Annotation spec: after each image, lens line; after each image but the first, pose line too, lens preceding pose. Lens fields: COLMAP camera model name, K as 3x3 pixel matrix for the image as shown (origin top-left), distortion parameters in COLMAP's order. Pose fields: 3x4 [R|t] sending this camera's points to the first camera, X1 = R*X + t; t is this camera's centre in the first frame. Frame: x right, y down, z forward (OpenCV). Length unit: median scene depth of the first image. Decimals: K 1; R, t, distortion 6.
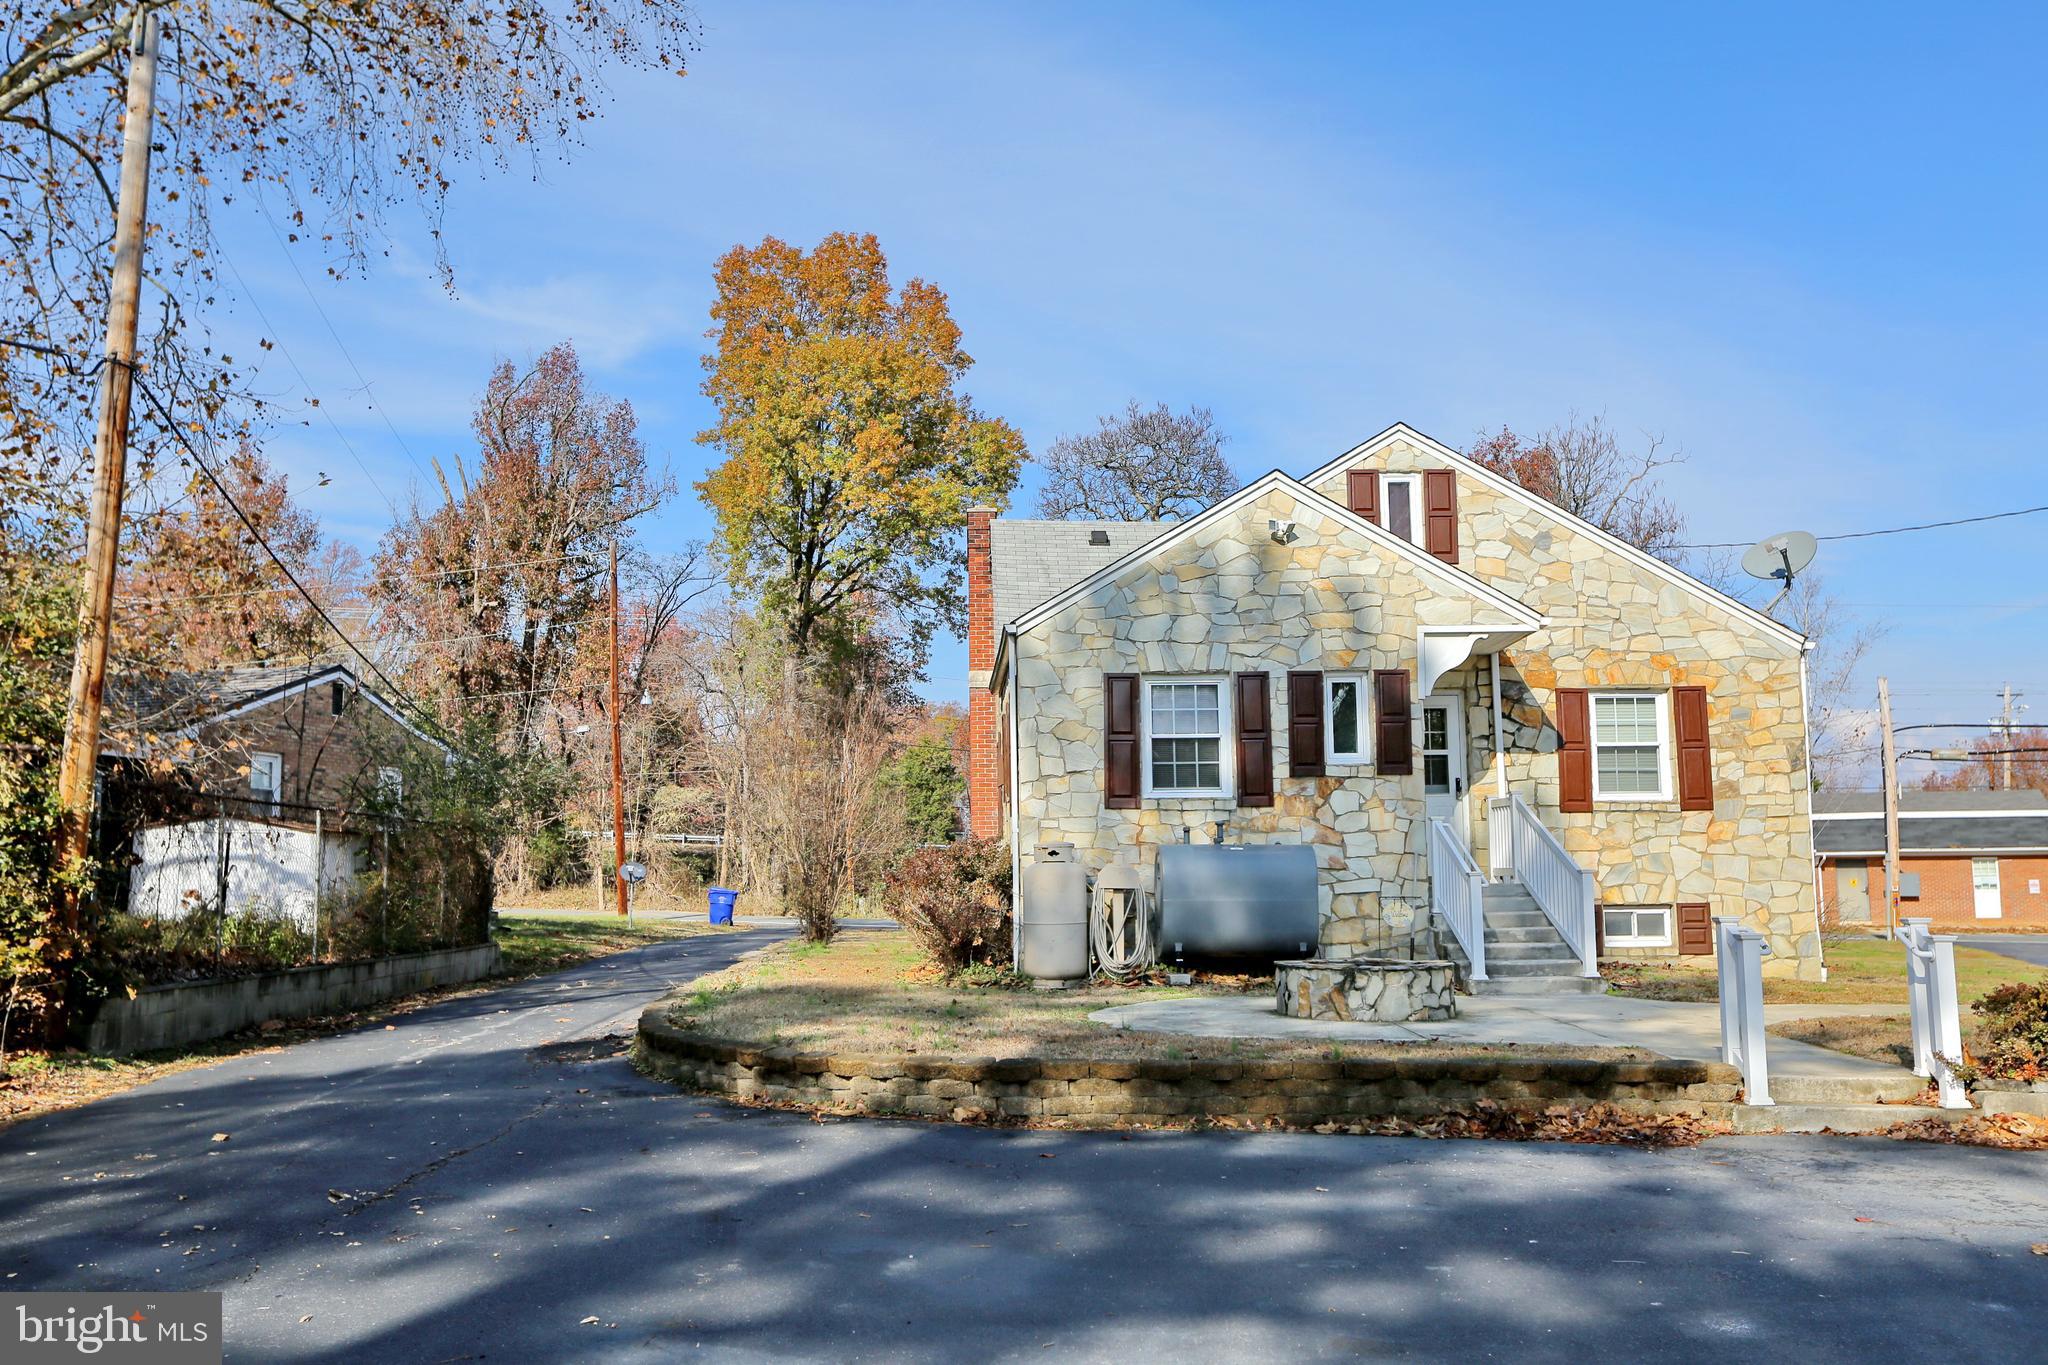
lens RADIAL K [[2029.1, 0, 1027.1], [0, 2029.1, 673.4], [0, 0, 1]] dist [0.041929, 0.000000]
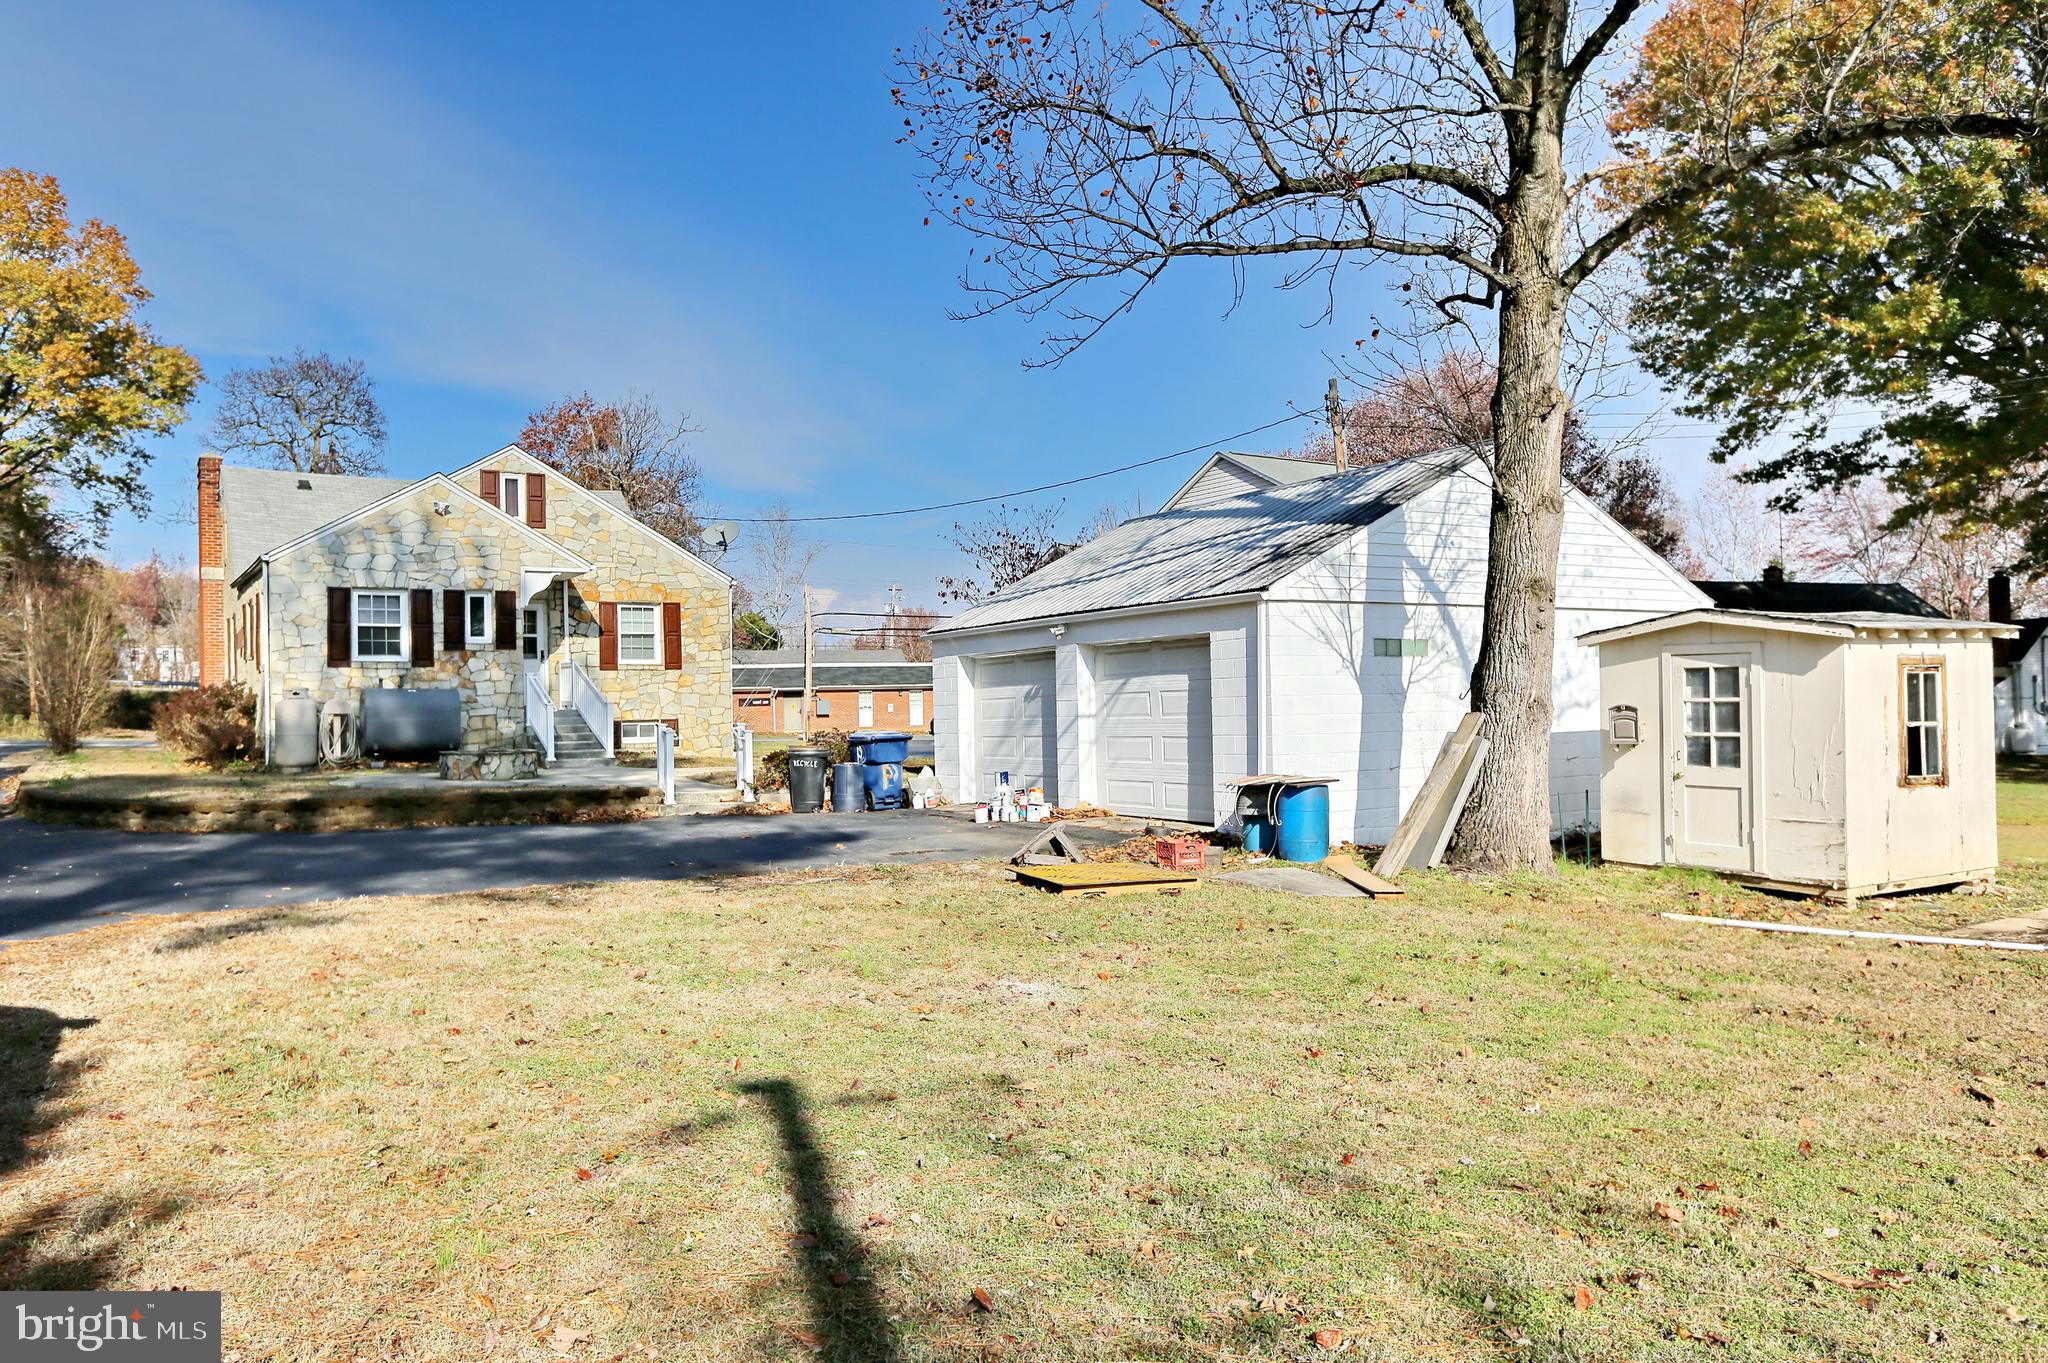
lens RADIAL K [[1454.4, 0, 1019.3], [0, 1454.4, 675.7], [0, 0, 1]] dist [-0.013406, 0.051677]
pose [[0.866127, 0.005936, 0.499788, -0.066083], [-0.046111, 0.996614, 0.068072, -0.034647], [-0.497692, -0.082005, 0.863469, -0.327805]]
